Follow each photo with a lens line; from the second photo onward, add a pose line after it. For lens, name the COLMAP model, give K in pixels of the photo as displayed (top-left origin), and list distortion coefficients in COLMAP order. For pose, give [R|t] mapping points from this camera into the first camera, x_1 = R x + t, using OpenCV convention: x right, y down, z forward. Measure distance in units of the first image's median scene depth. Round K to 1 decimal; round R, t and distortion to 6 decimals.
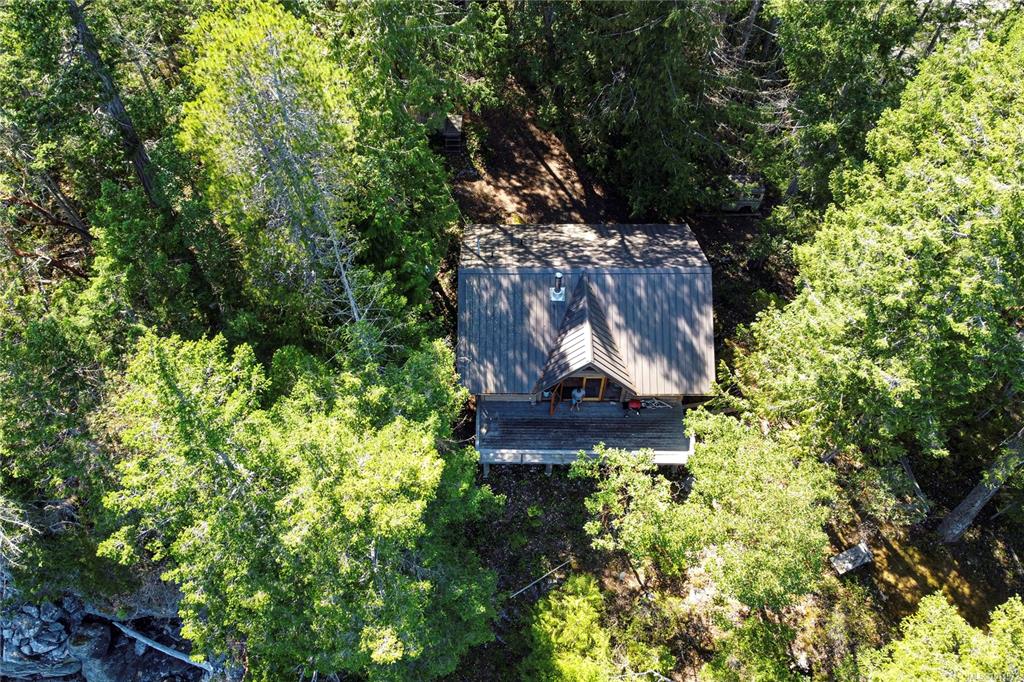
lens RADIAL K [[780.9, 0, 480.8], [0, 780.9, 336.6], [0, 0, 1]] dist [-0.003153, 0.001890]
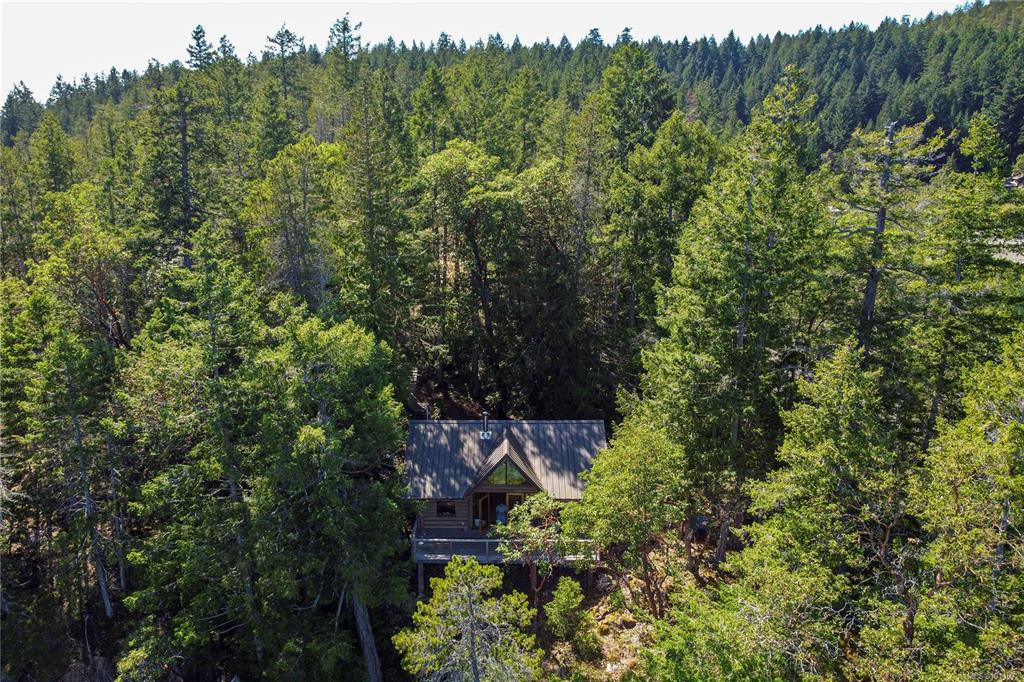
lens RADIAL K [[780.9, 0, 508.0], [0, 780.9, 344.6], [0, 0, 1]] dist [-0.003153, 0.001890]
pose [[0.999489, 0.022302, 0.022910, 0.102396], [-0.001356, 0.745471, -0.666536, 0.693295], [-0.031944, 0.666164, 0.745120, -0.051494]]
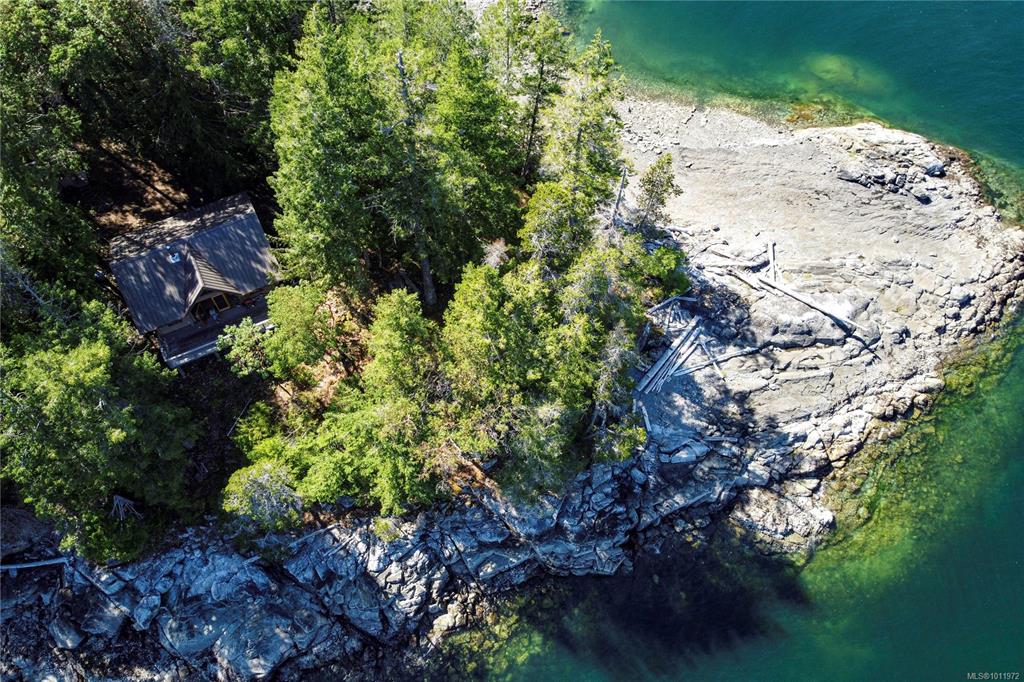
lens RADIAL K [[780.9, 0, 510.0], [0, 780.9, 342.2], [0, 0, 1]] dist [-0.003153, 0.001890]
pose [[0.880911, -0.394217, 0.261895, 0.226438], [0.378206, 0.919017, 0.111216, 0.200783], [-0.284529, 0.001079, 0.958667, -0.847797]]
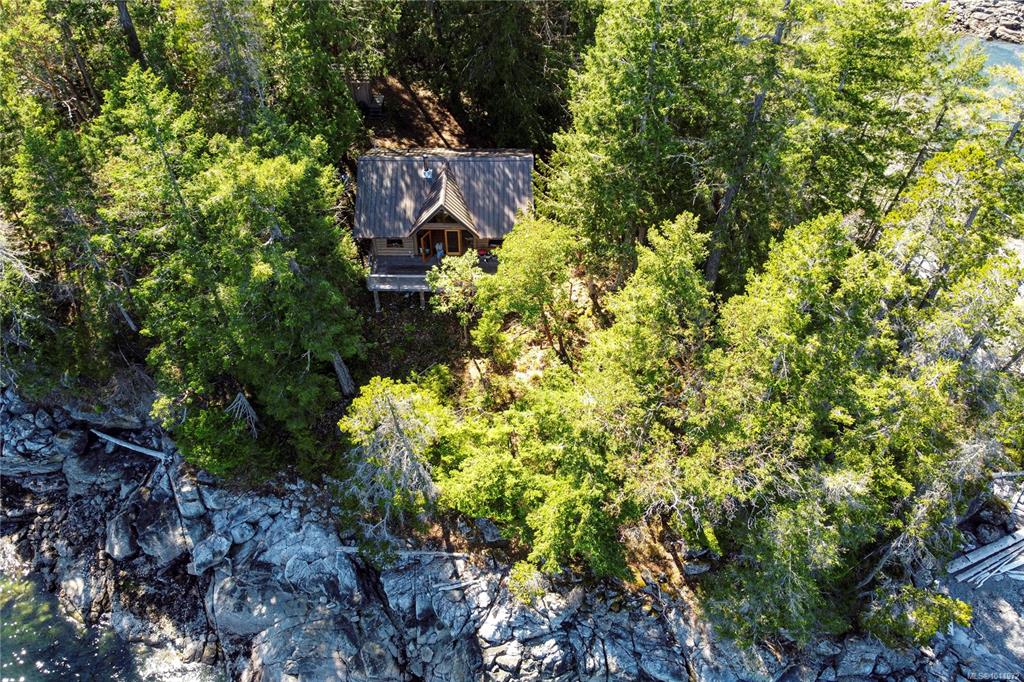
lens RADIAL K [[780.9, 0, 508.5], [0, 780.9, 342.5], [0, 0, 1]] dist [-0.003153, 0.001890]
pose [[0.999503, 0.008066, 0.030484, 0.208713], [-0.002956, 0.986444, -0.164070, 0.492433], [-0.031394, 0.163898, 0.985978, -0.372565]]
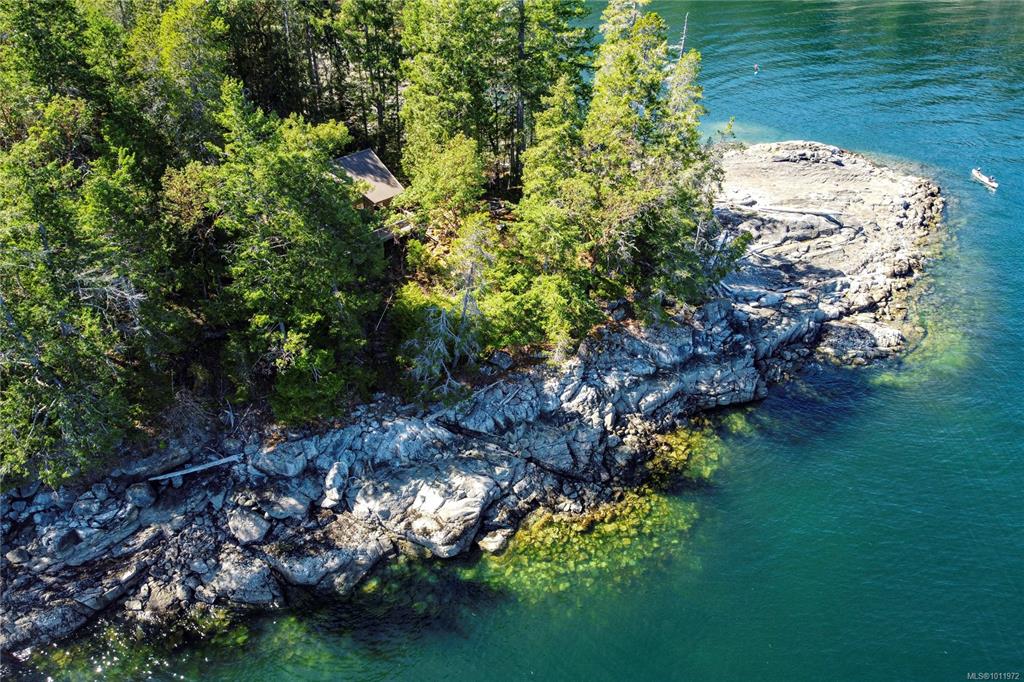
lens RADIAL K [[780.9, 0, 510.3], [0, 780.9, 340.3], [0, 0, 1]] dist [-0.003153, 0.001890]
pose [[0.717883, -0.382380, 0.581747, -0.827402], [0.567248, 0.805728, -0.170389, 0.873958], [-0.403576, 0.452314, 0.795323, -0.540987]]
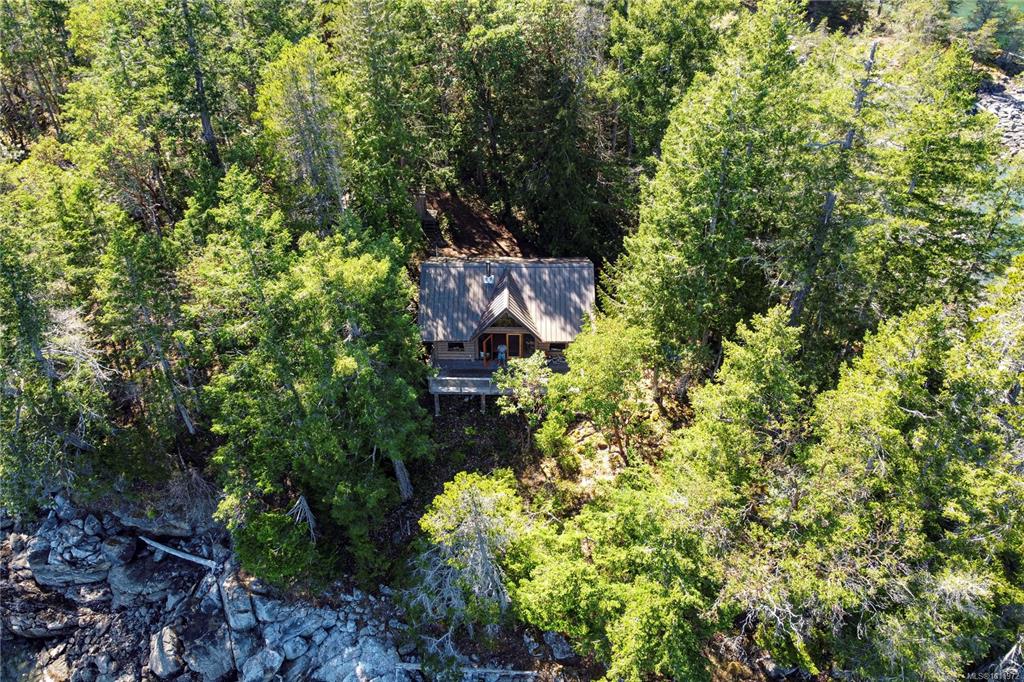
lens RADIAL K [[780.9, 0, 506.6], [0, 780.9, 342.8], [0, 0, 1]] dist [-0.003153, 0.001890]
pose [[0.999810, 0.014452, 0.013058, 0.114608], [-0.009575, 0.948502, -0.316625, 0.525136], [-0.016961, 0.316440, 0.948461, -0.348182]]
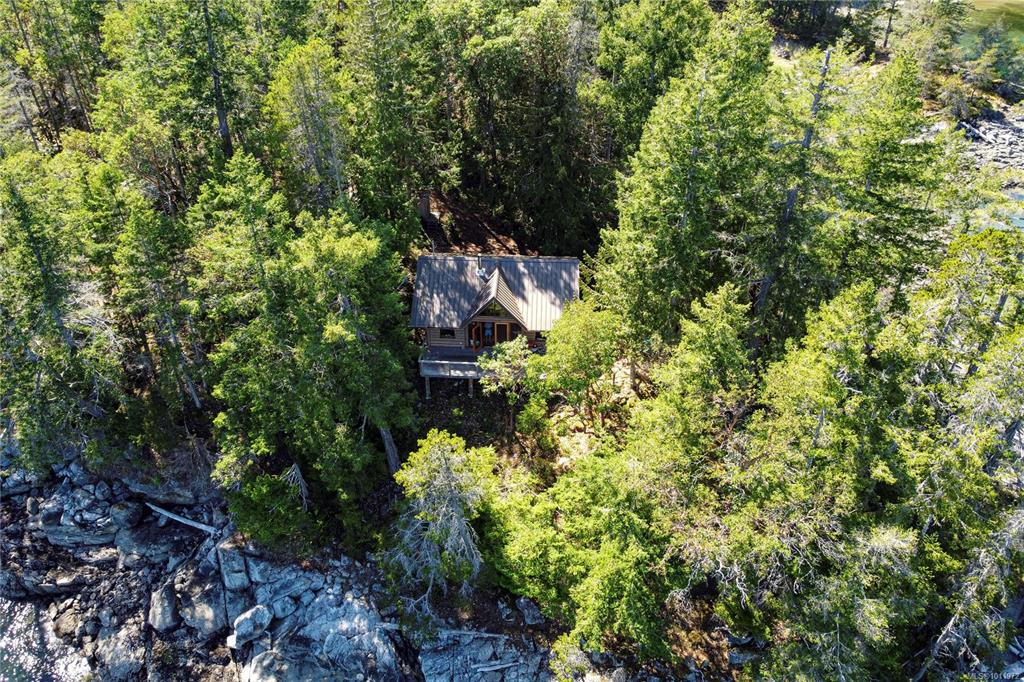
lens RADIAL K [[780.9, 0, 506.0], [0, 780.9, 345.5], [0, 0, 1]] dist [-0.003153, 0.001890]
pose [[0.998954, 0.043166, -0.015100, 0.180042], [-0.045724, 0.937267, -0.345601, 0.622756], [-0.000765, 0.345930, 0.938260, -0.407872]]
